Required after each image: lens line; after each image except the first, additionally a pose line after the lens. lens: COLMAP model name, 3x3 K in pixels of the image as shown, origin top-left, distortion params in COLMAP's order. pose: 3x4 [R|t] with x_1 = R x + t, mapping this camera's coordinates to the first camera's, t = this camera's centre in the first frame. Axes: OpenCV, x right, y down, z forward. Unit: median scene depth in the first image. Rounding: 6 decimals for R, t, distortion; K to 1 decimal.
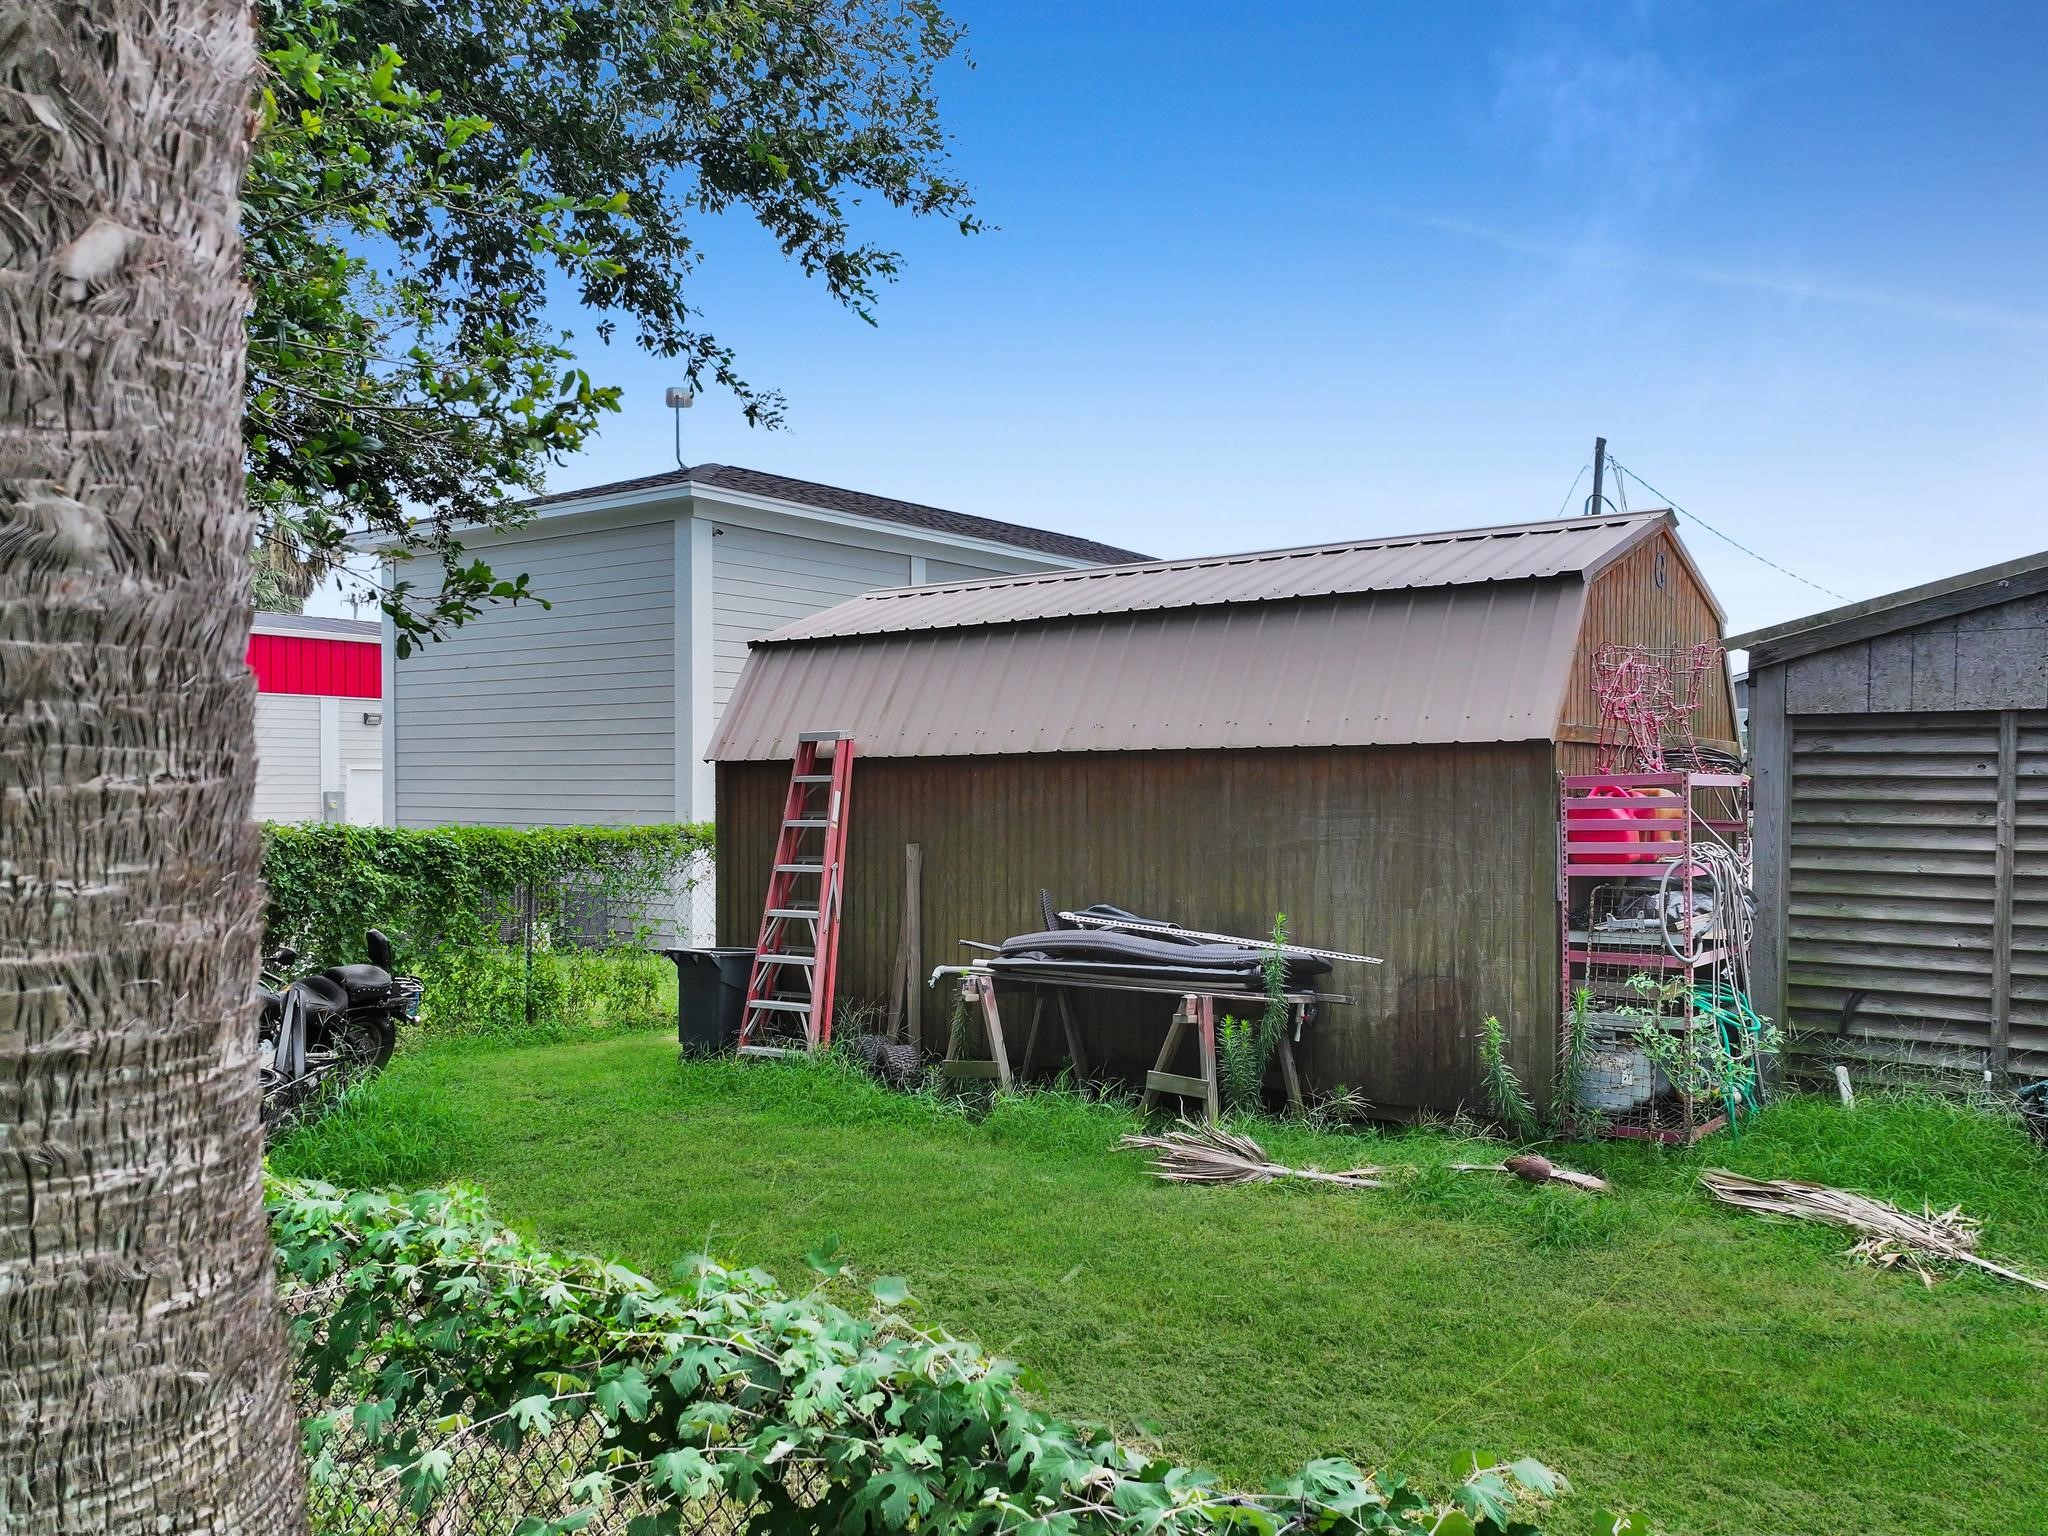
lens RADIAL K [[1654.1, 0, 1029.1], [0, 1654.1, 837.2], [0, 0, 1]] dist [-0.006764, -0.000983]
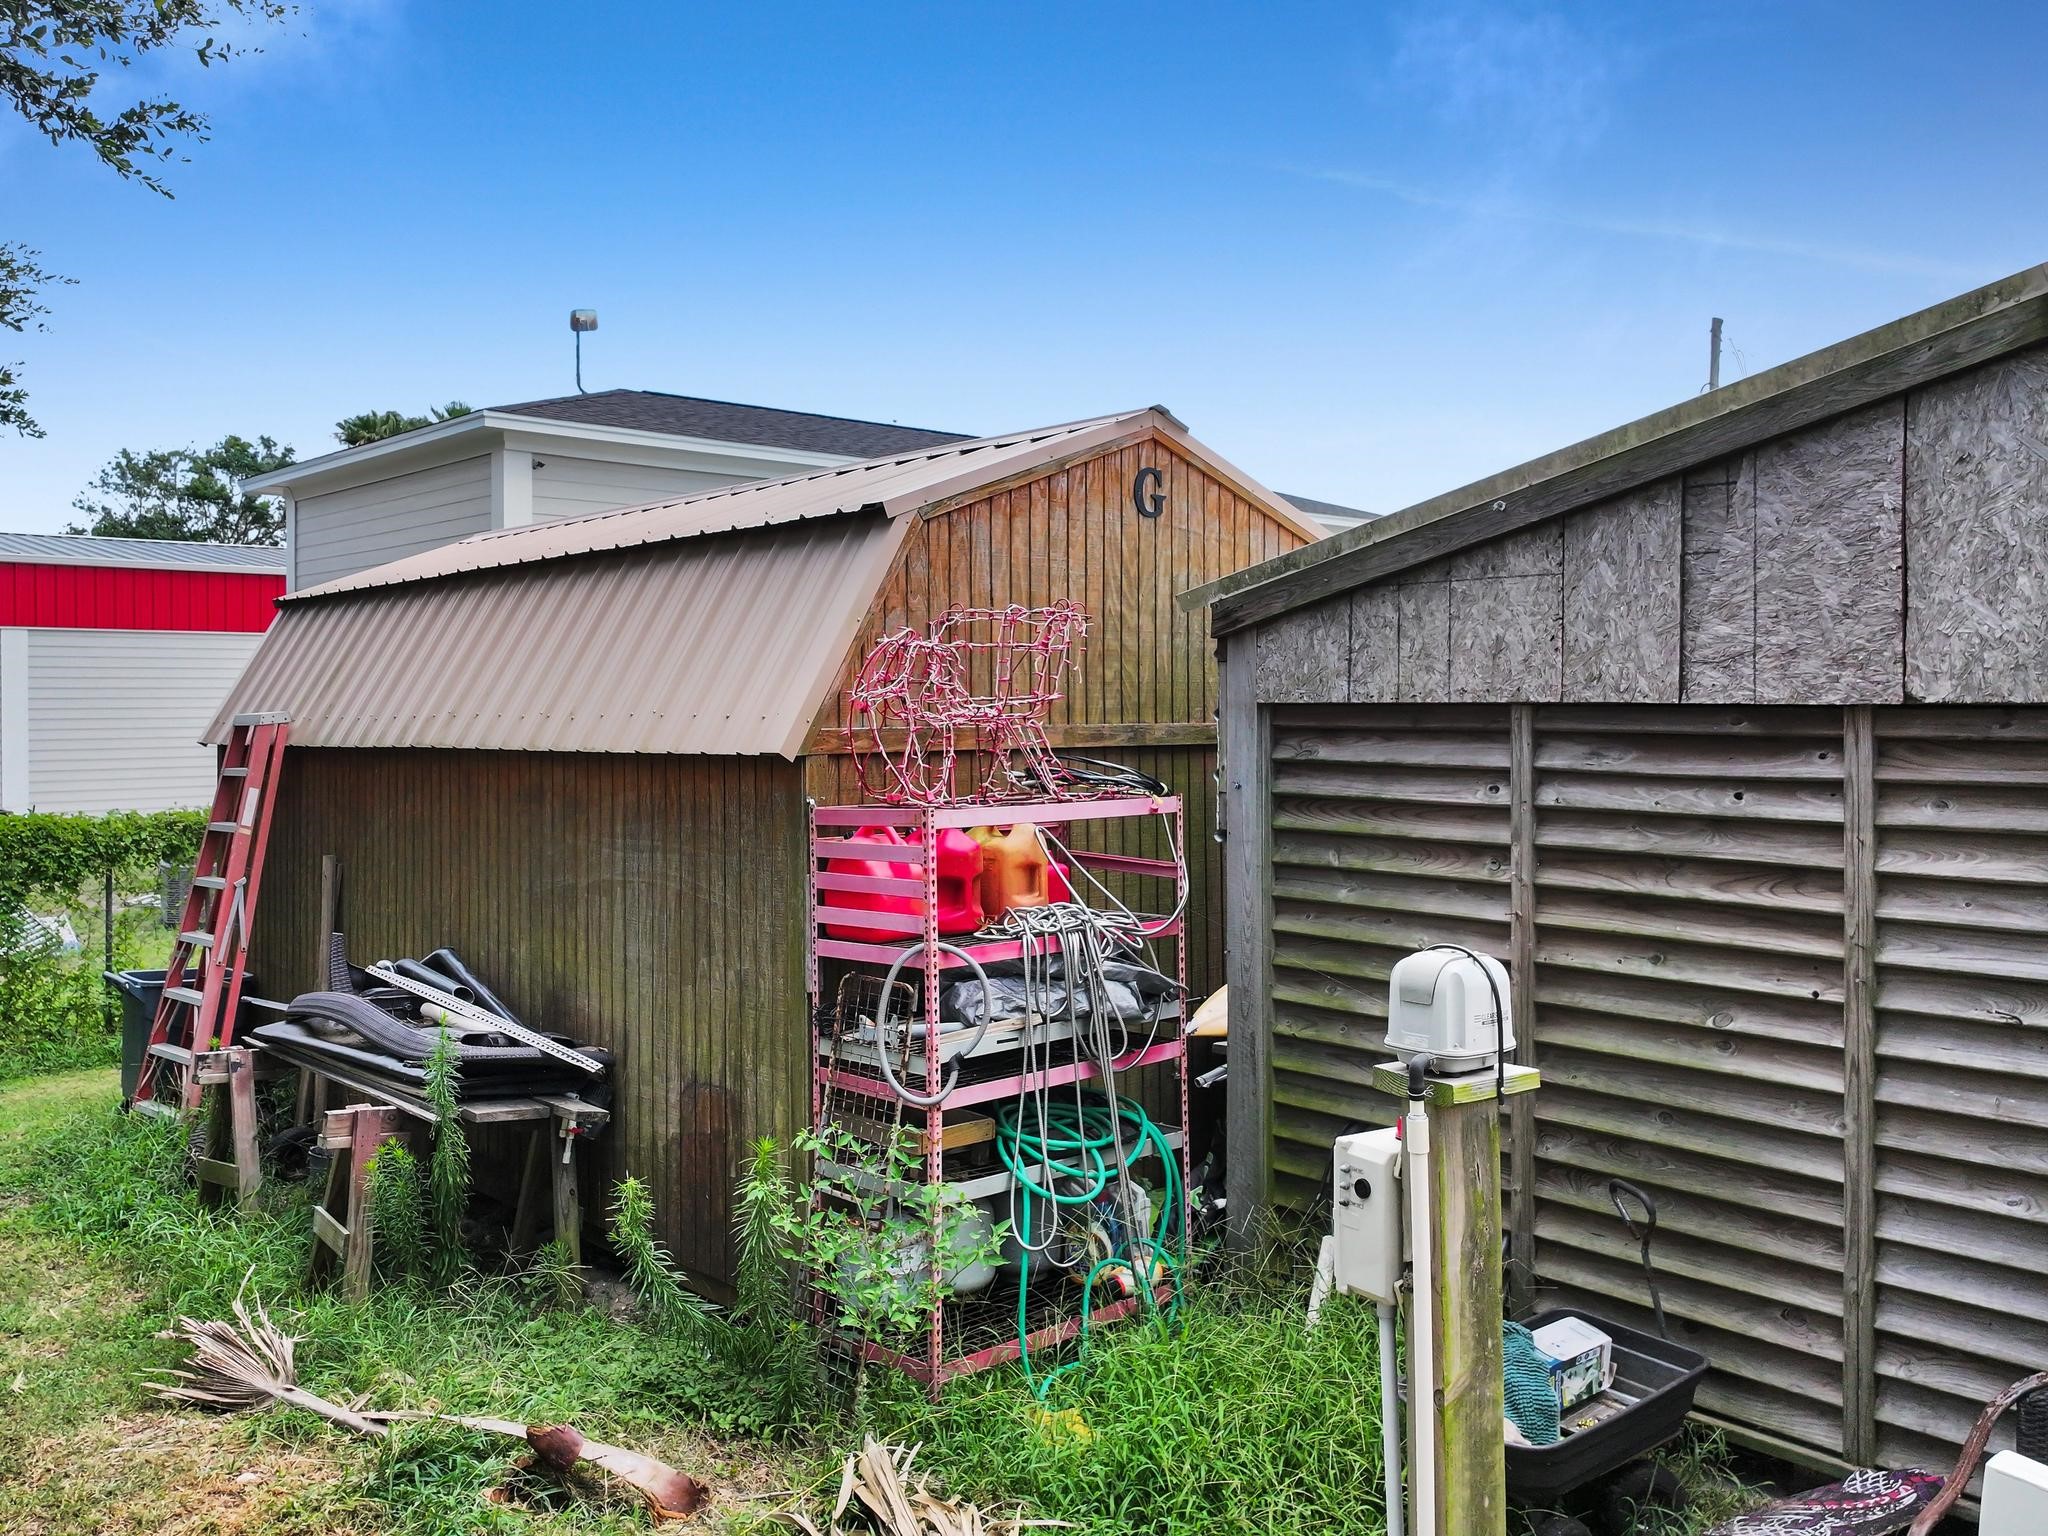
lens RADIAL K [[1682.5, 0, 1052.2], [0, 1682.5, 700.3], [0, 0, 1]] dist [0.008488, 0.002429]
pose [[0.985474, -0.006339, -0.169709, 0.520821], [0.001233, 0.999544, -0.030170, -0.058033], [0.169823, 0.029522, 0.985032, 0.326171]]
